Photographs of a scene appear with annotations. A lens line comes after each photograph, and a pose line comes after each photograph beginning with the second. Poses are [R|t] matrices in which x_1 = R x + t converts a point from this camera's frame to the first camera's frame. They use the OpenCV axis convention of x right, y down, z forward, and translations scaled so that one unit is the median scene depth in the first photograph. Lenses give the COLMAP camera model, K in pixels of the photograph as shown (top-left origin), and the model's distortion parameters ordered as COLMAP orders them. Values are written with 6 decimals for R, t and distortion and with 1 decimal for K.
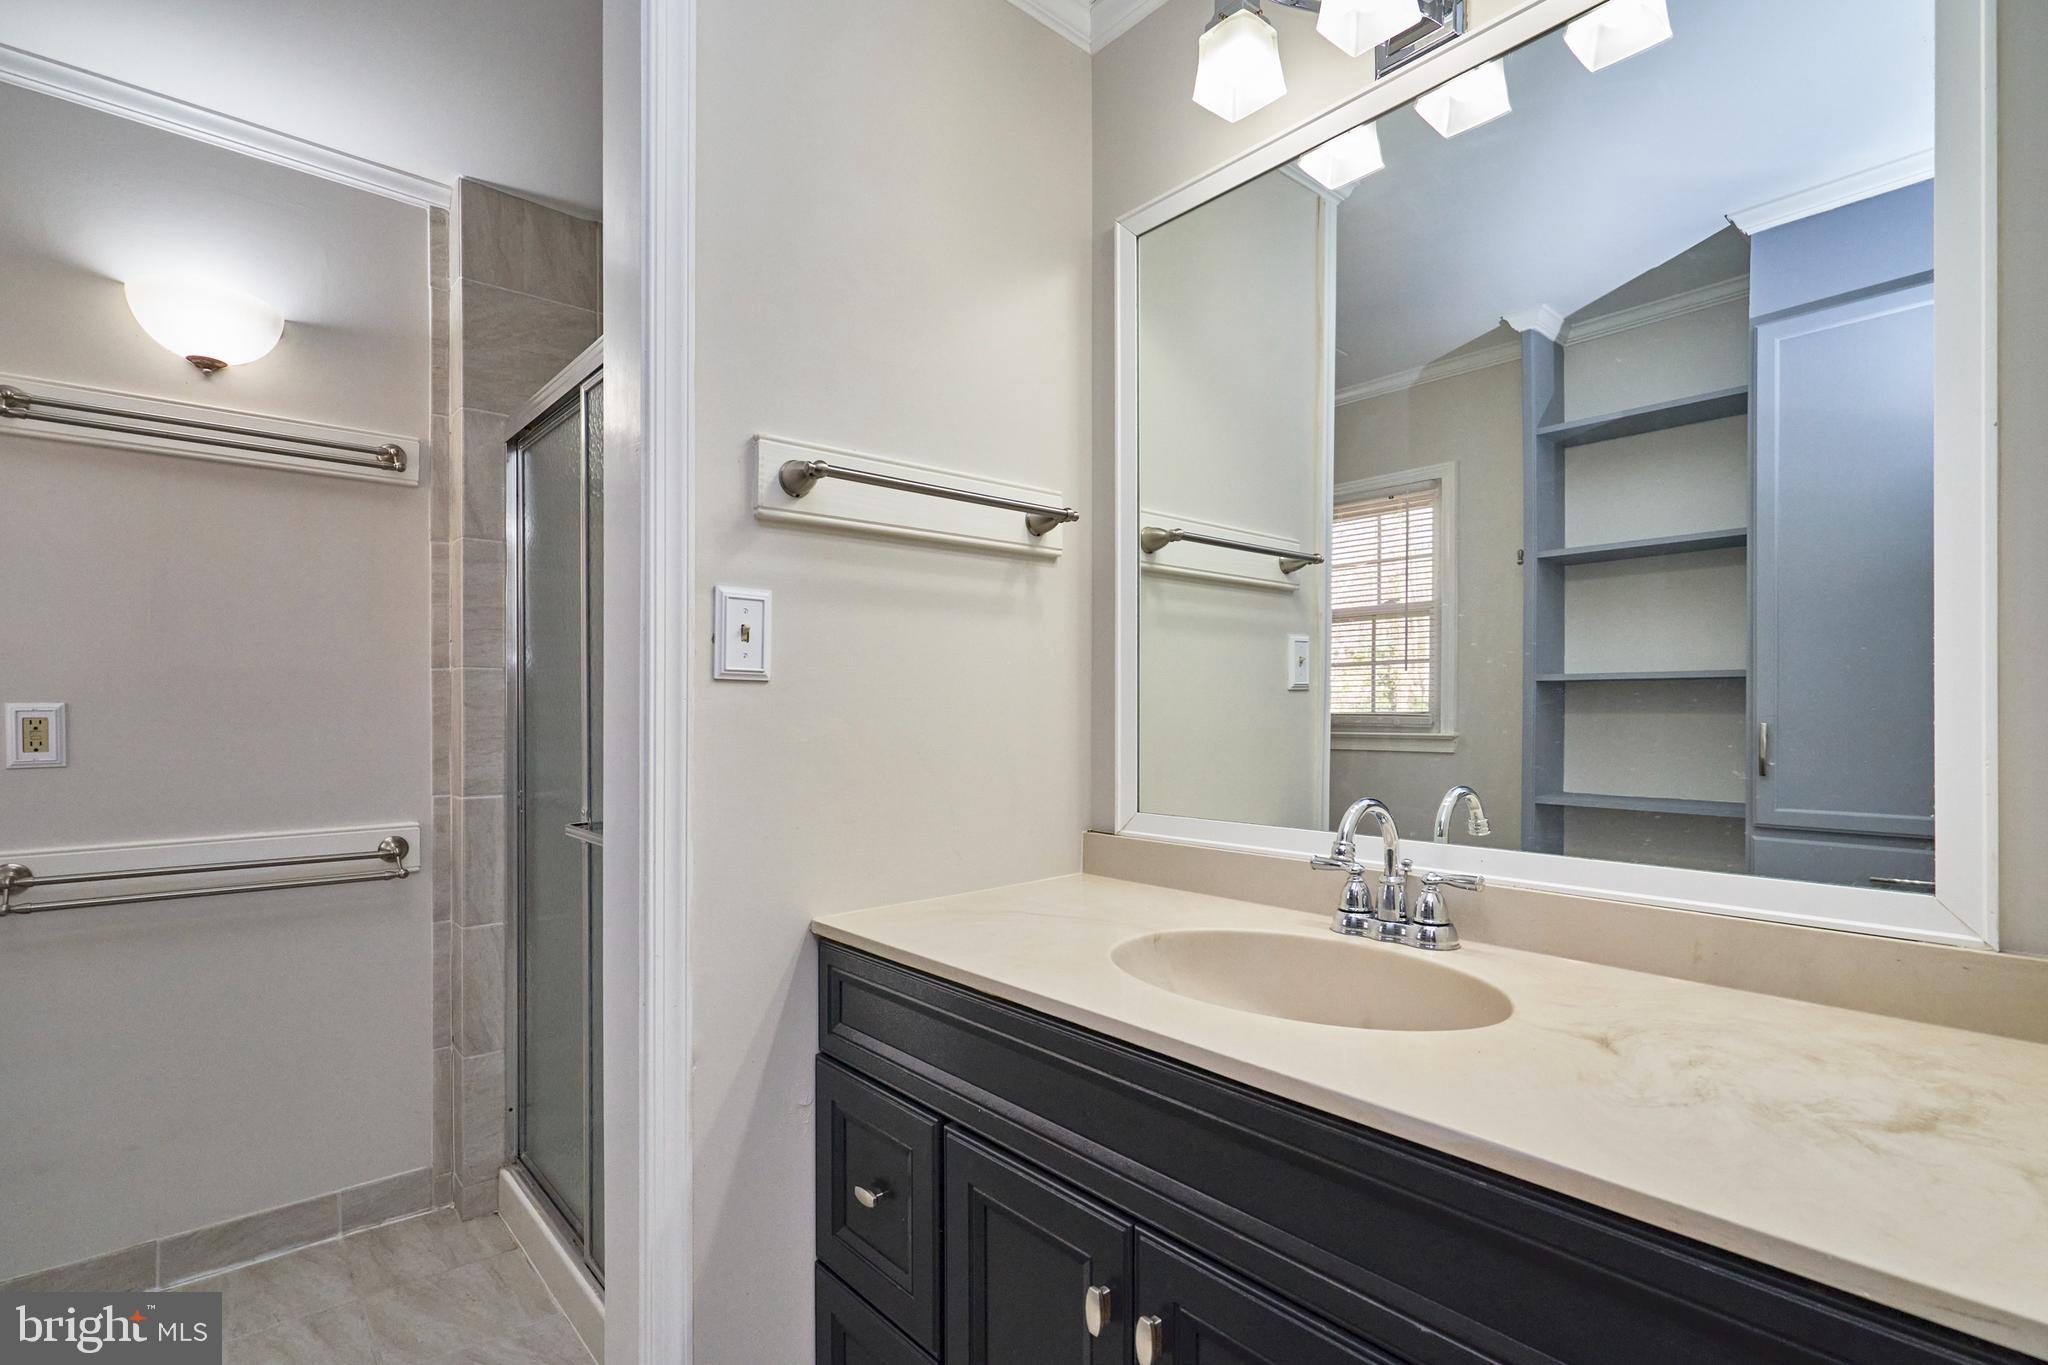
lens RADIAL K [[953.3, 0, 1011.1], [0, 953.3, 702.2], [0, 0, 1]] dist [0.000460, 0.000303]
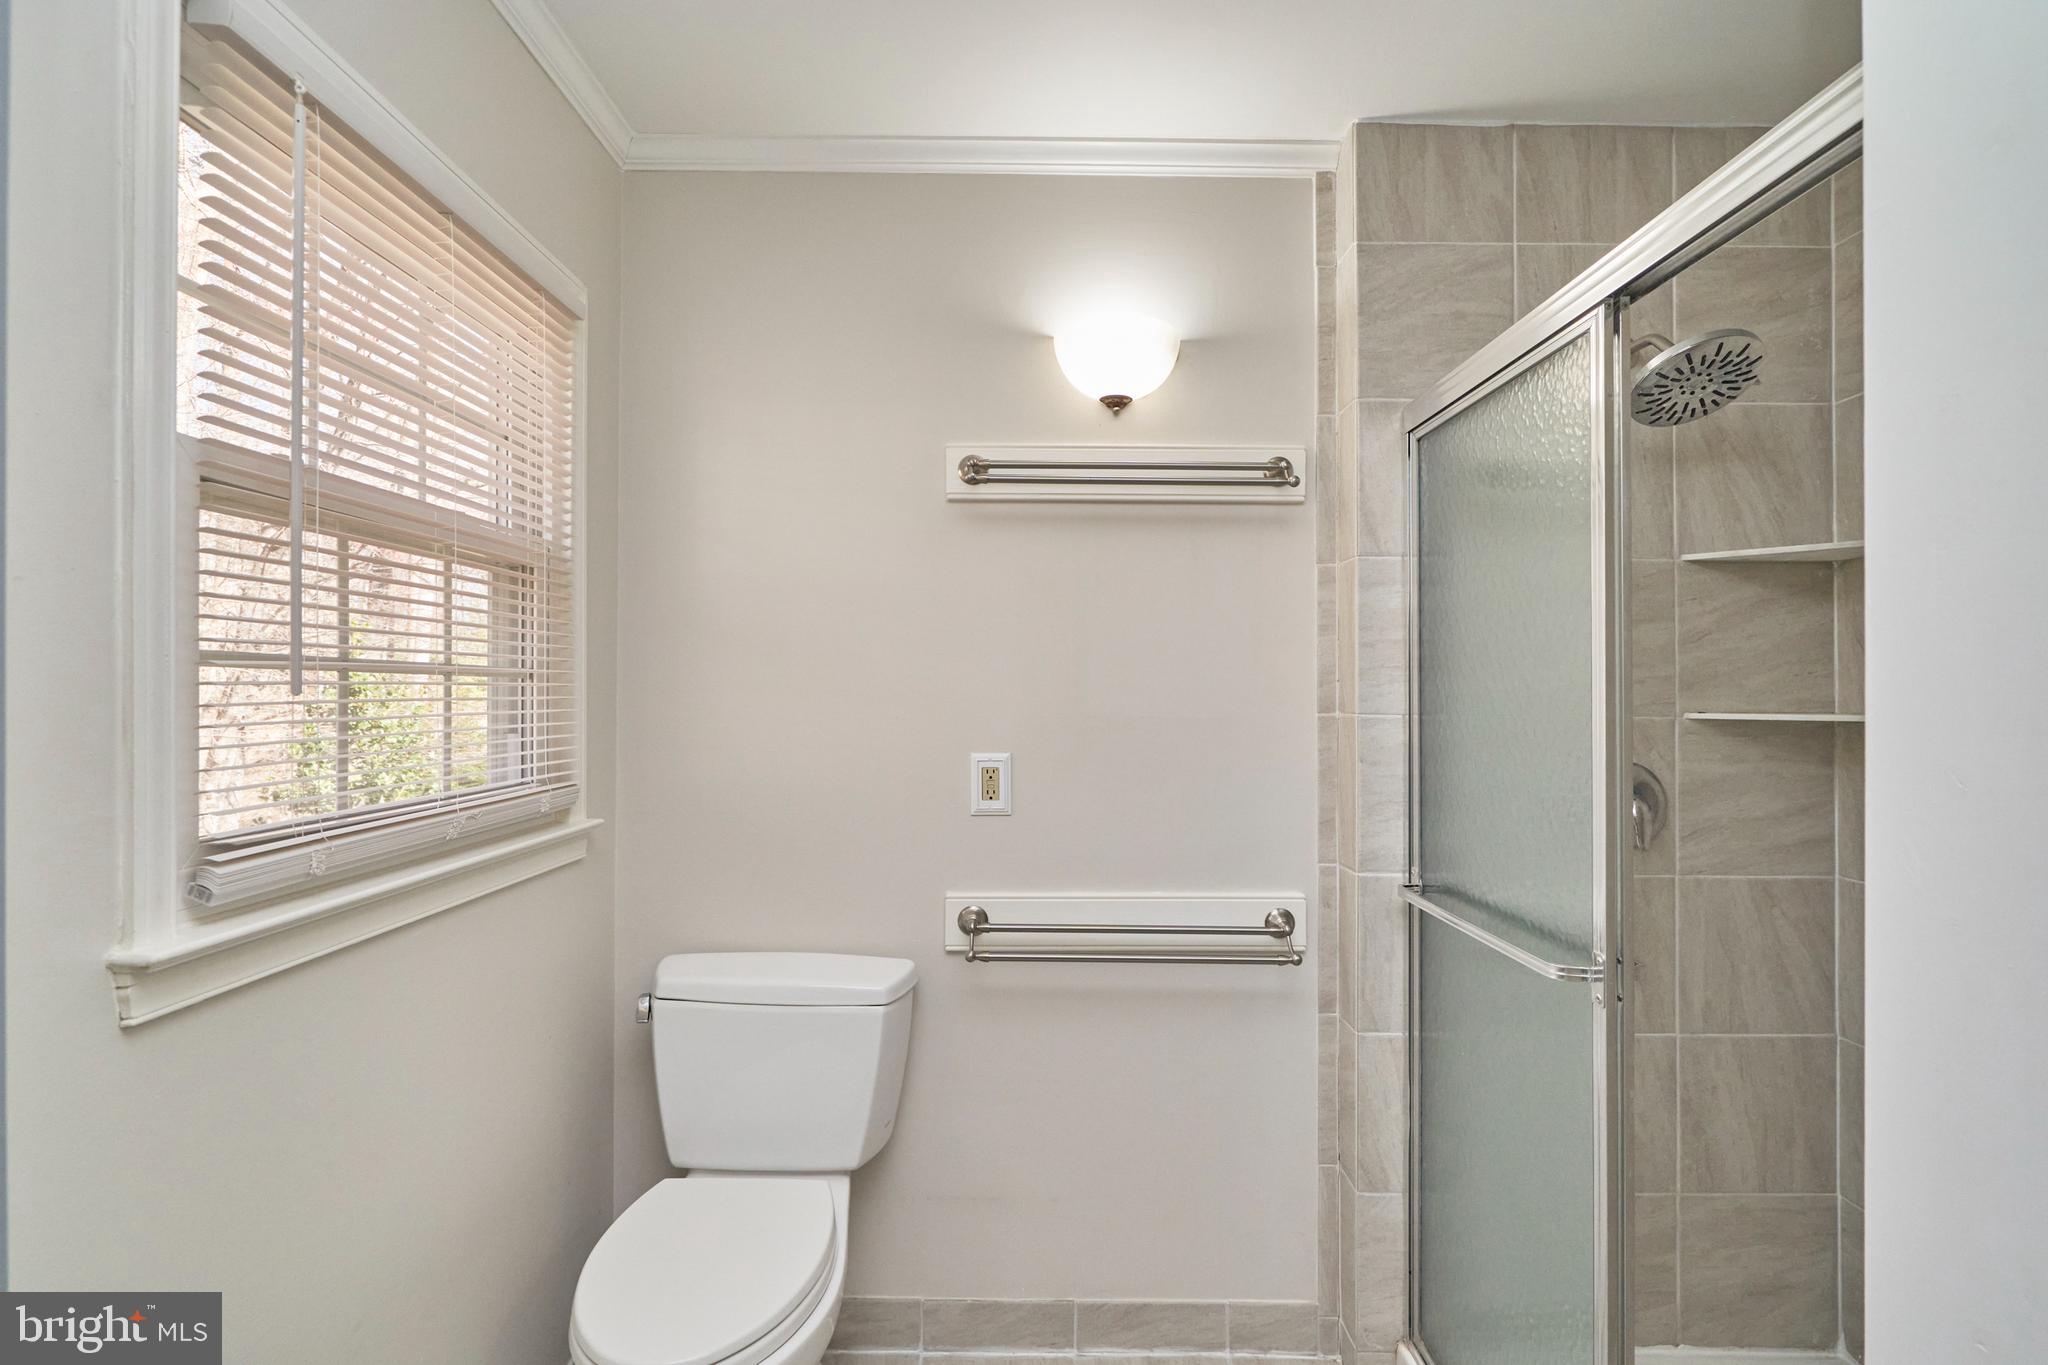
lens RADIAL K [[953.3, 0, 1024.6], [0, 953.3, 674.6], [0, 0, 1]] dist [0.000460, 0.000303]
pose [[0.758755, -0.003815, -0.651365, -0.256303], [-0.004248, 0.999933, -0.010805, -0.060622], [0.651362, 0.010965, 0.758687, 0.188684]]
